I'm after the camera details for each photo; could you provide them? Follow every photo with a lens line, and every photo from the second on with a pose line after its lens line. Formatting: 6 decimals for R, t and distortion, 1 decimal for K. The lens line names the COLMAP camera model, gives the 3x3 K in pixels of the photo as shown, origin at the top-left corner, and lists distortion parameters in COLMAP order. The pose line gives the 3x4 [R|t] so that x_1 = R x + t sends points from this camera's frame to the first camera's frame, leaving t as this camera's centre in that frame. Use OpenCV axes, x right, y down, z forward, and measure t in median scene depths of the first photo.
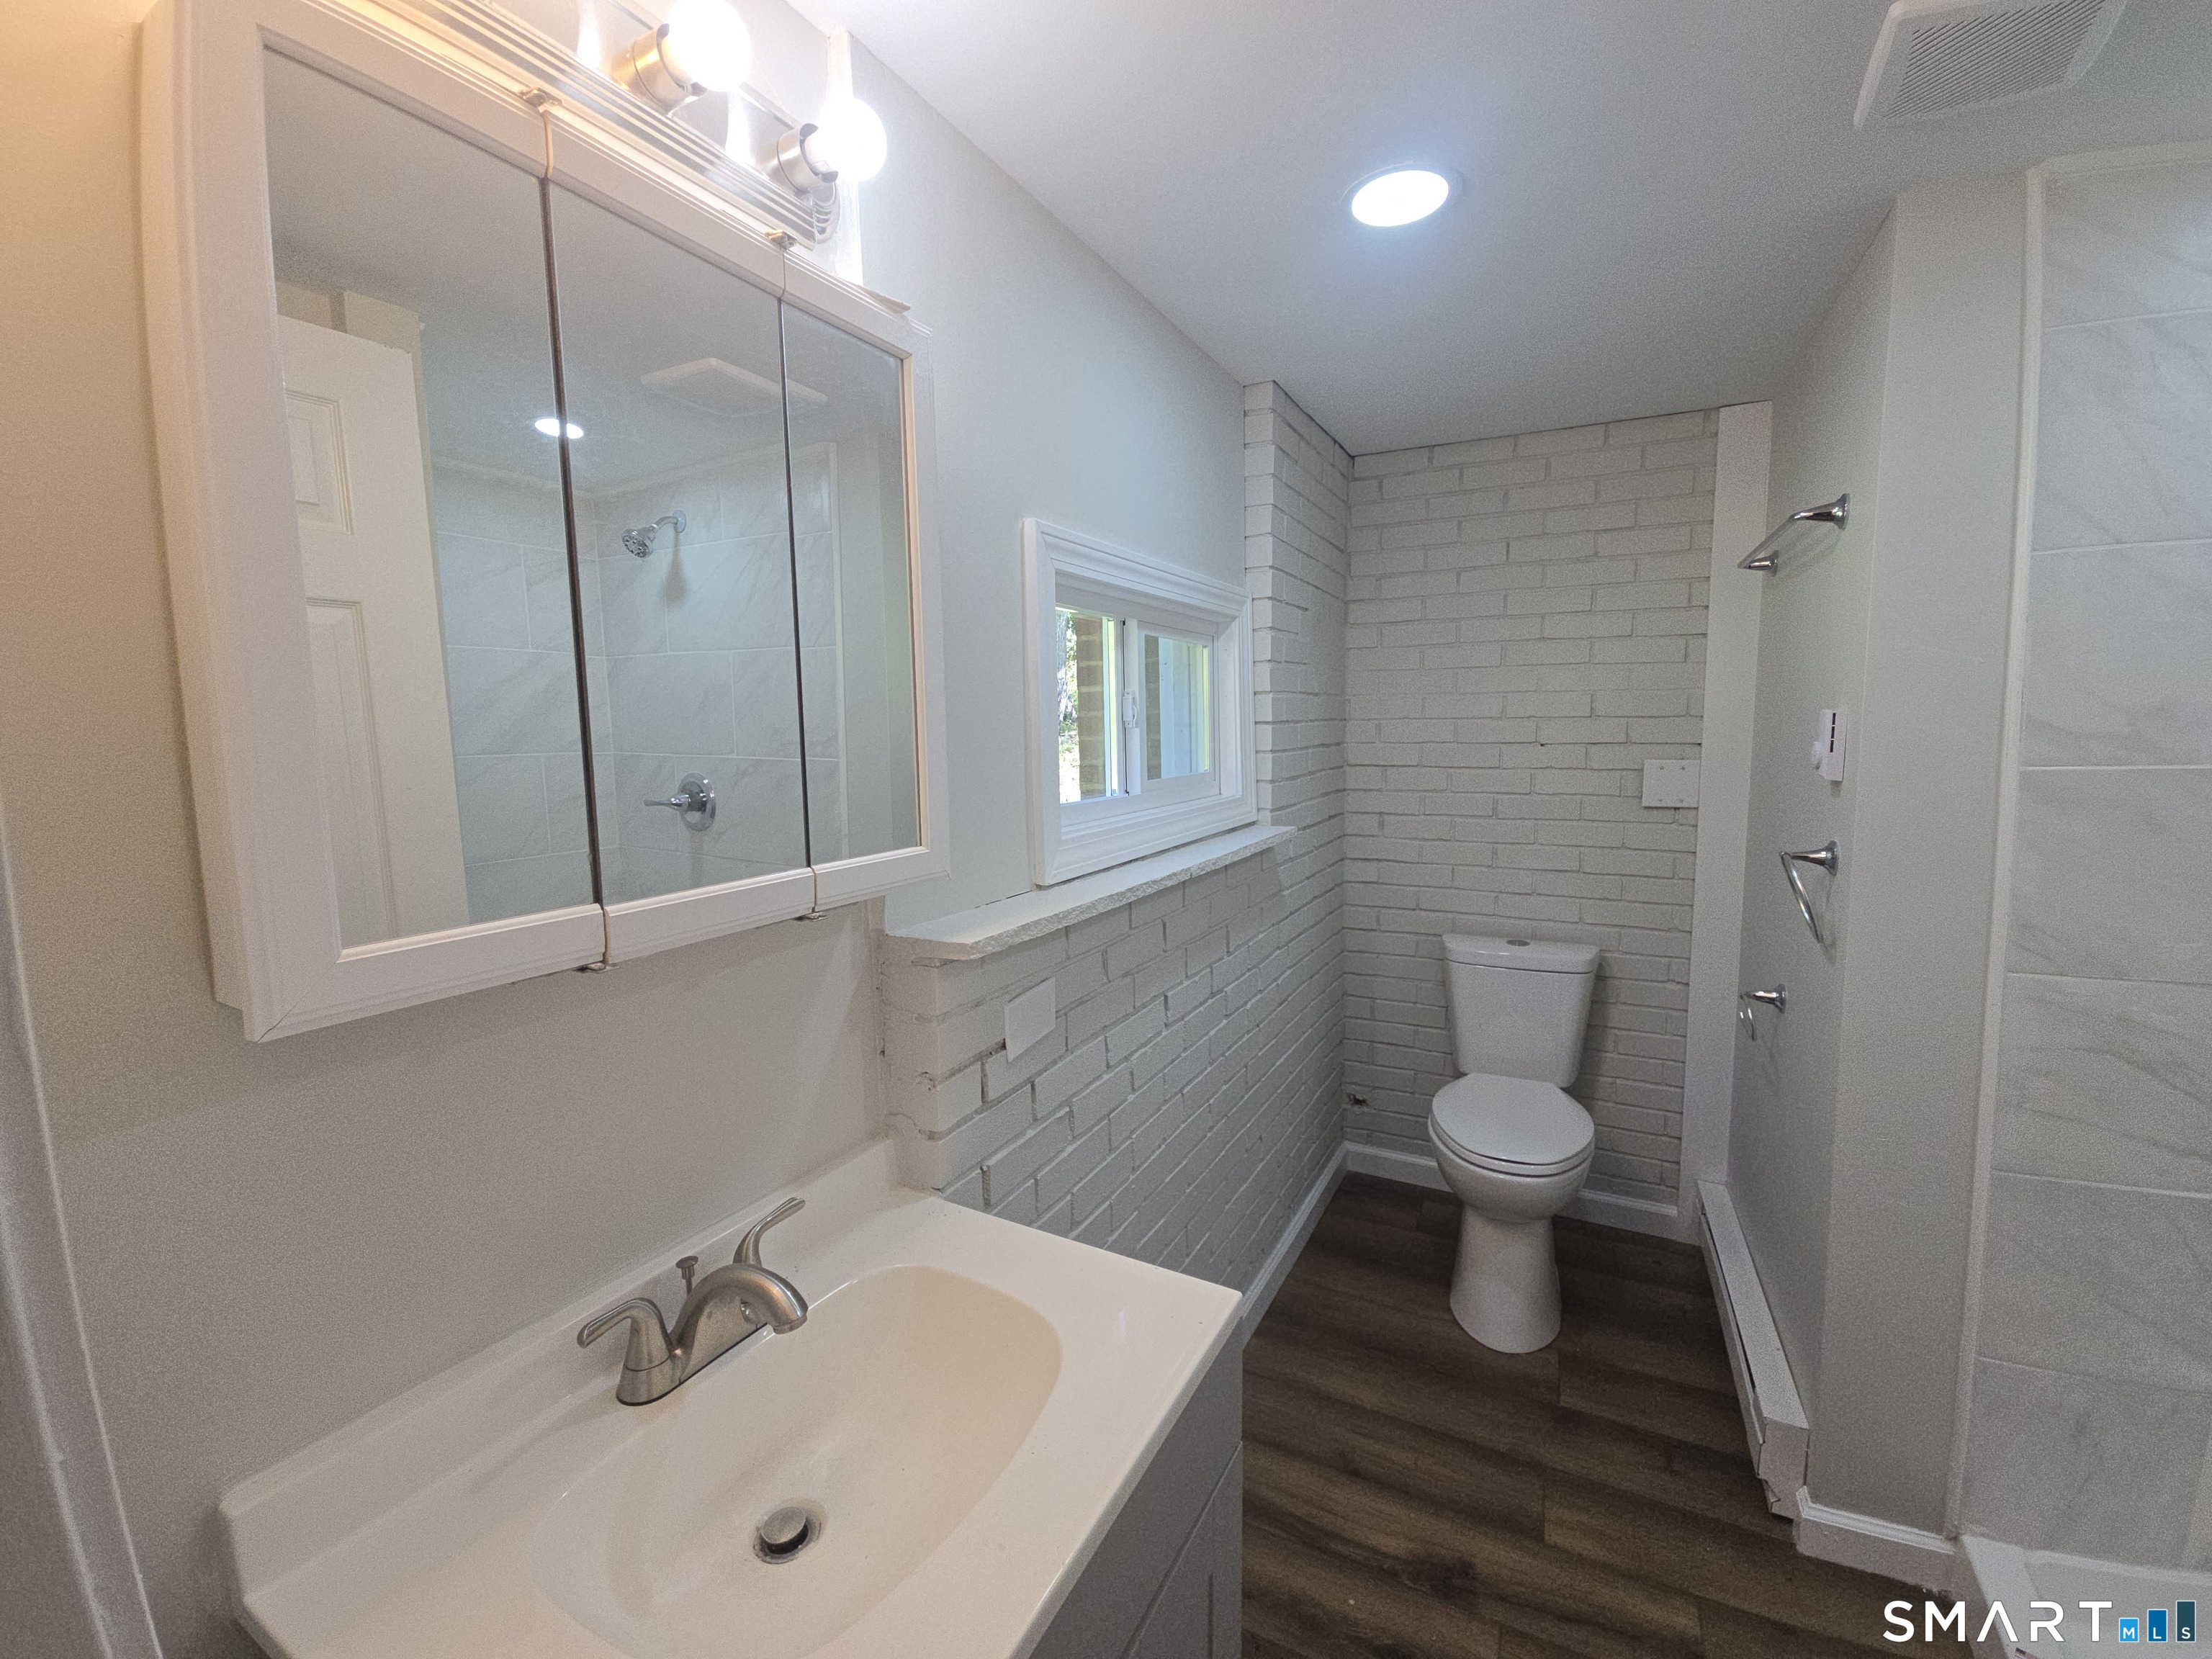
lens RADIAL K [[901.0, 0, 1117.1], [0, 901.0, 815.1], [0, 0, 1]] dist [0.011302, -0.003379]
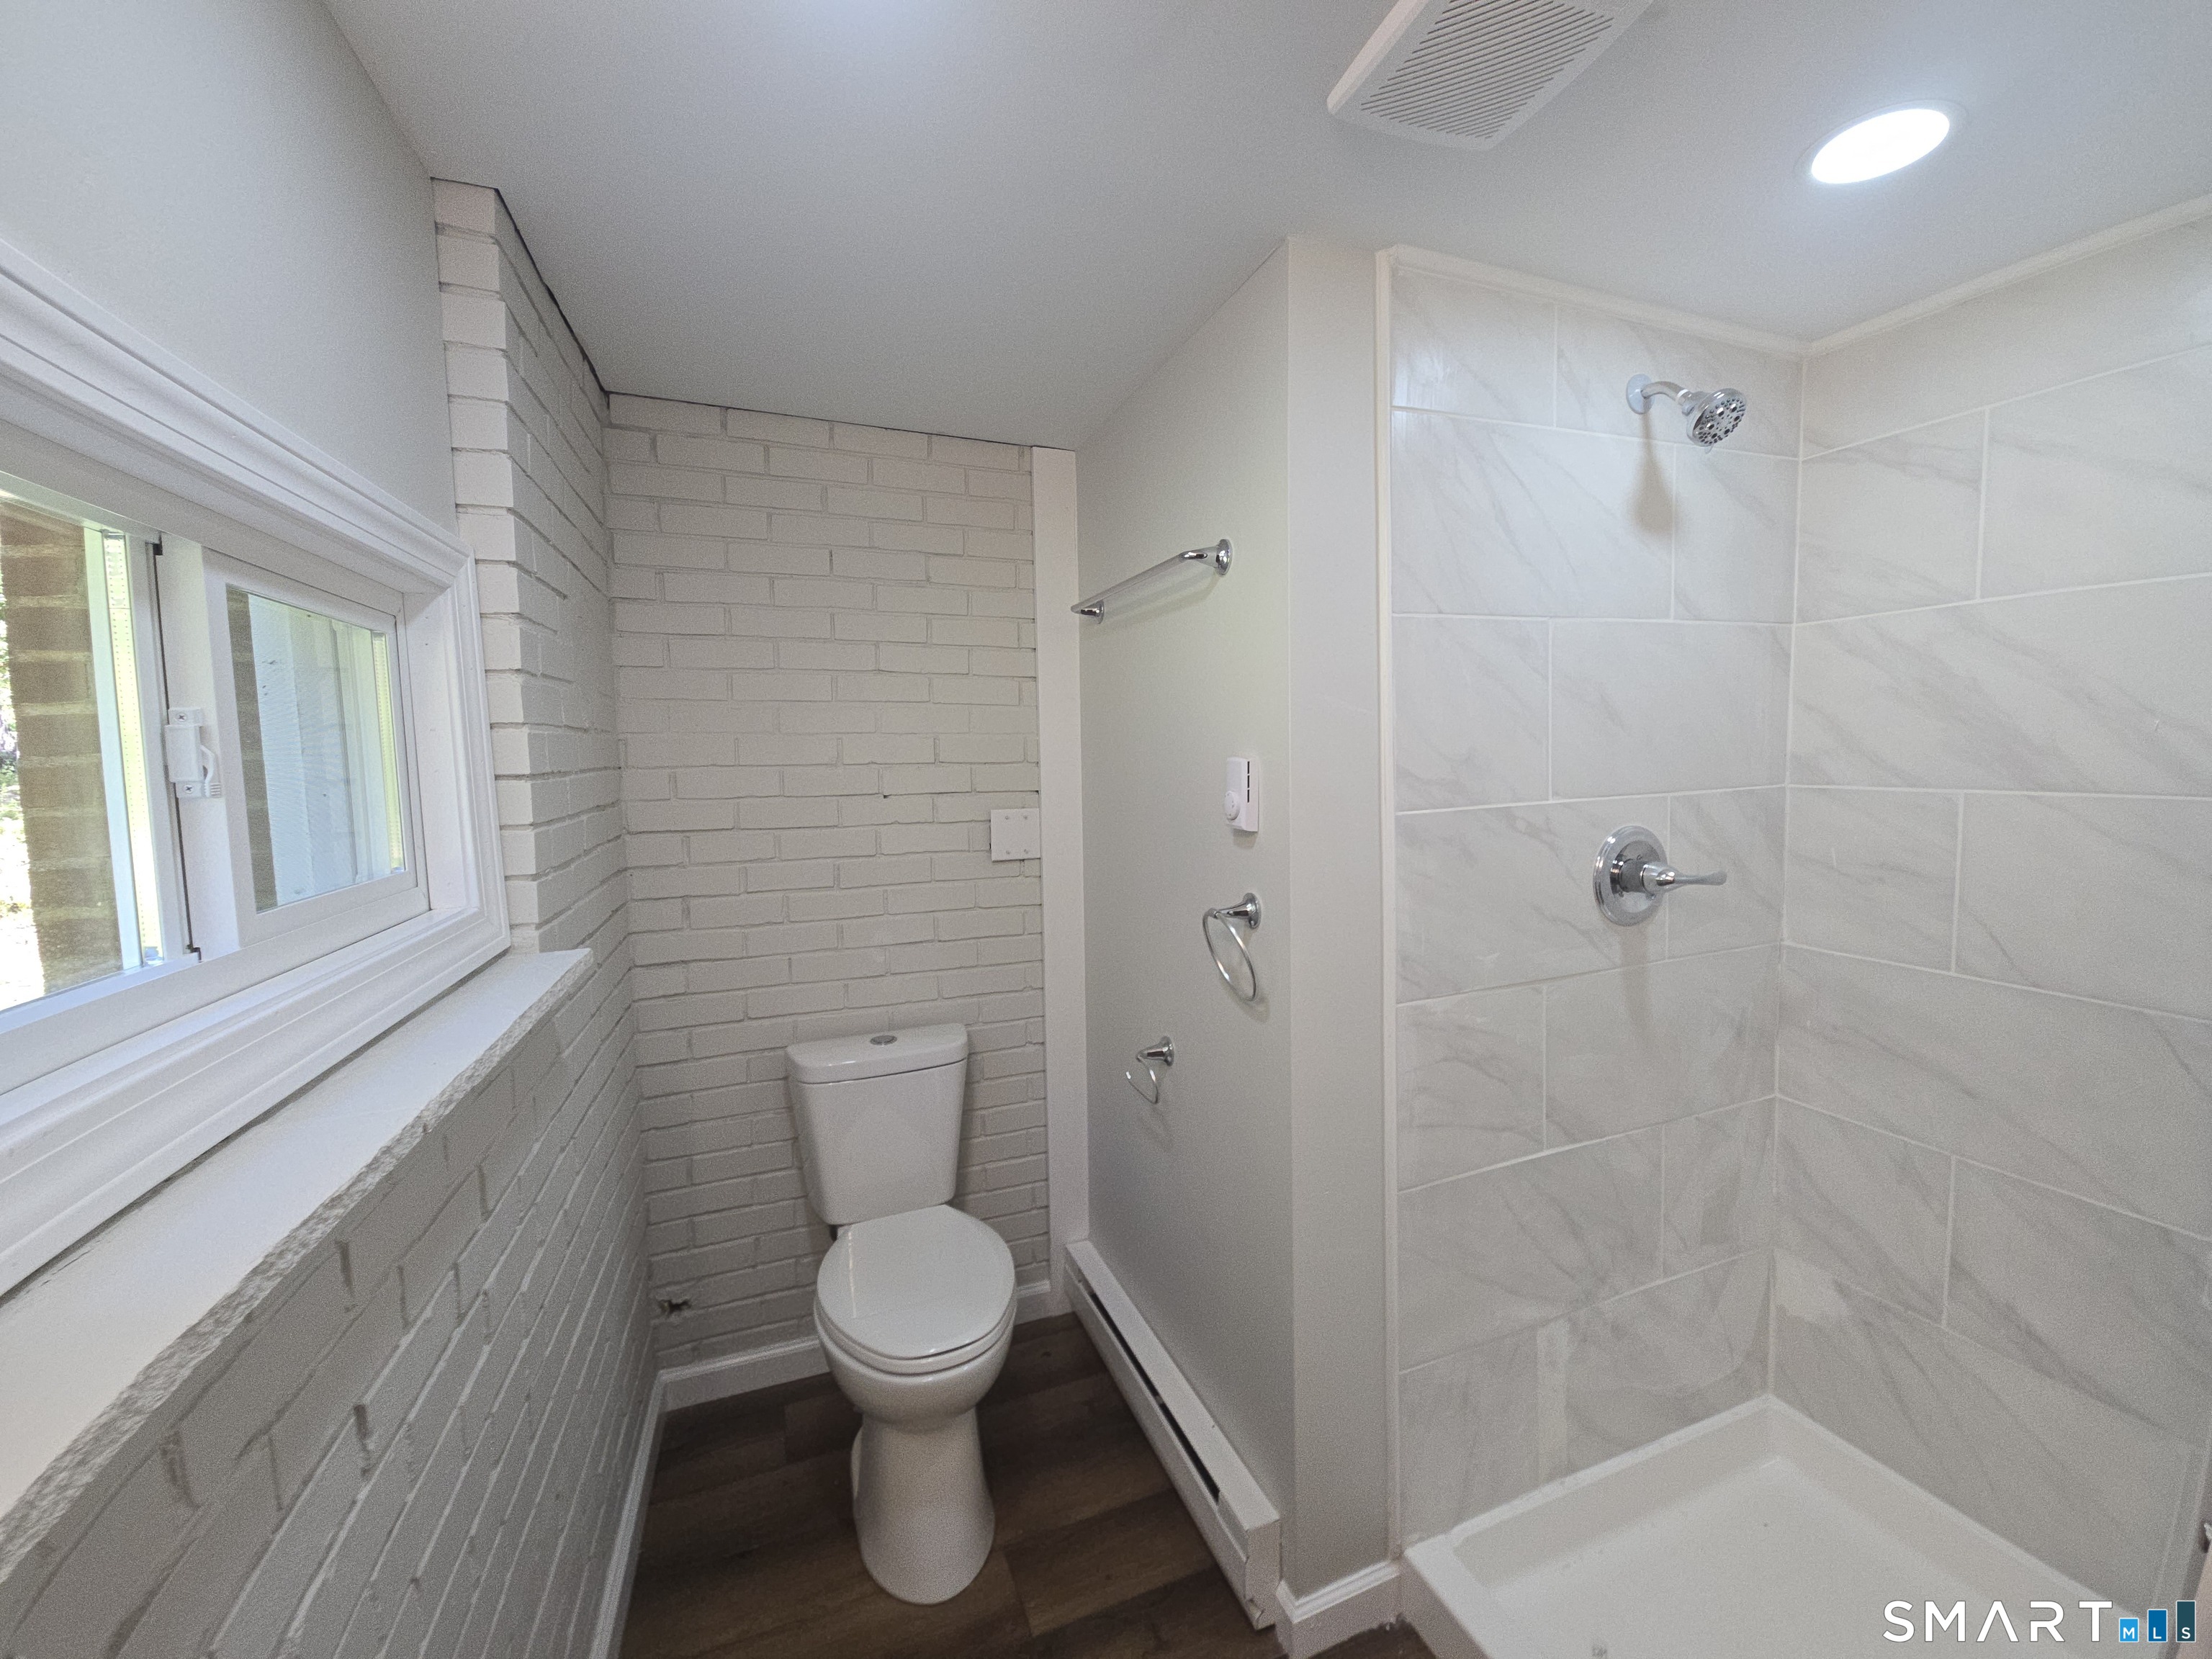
lens RADIAL K [[889.8, 0, 1107.9], [0, 889.8, 814.0], [0, 0, 1]] dist [0.010839, -0.009219]
pose [[0.668842, -0.047695, 0.741873, -0.007907], [0.082202, 0.996565, -0.010040, -0.039638], [-0.738846, 0.067698, 0.670465, 0.319495]]
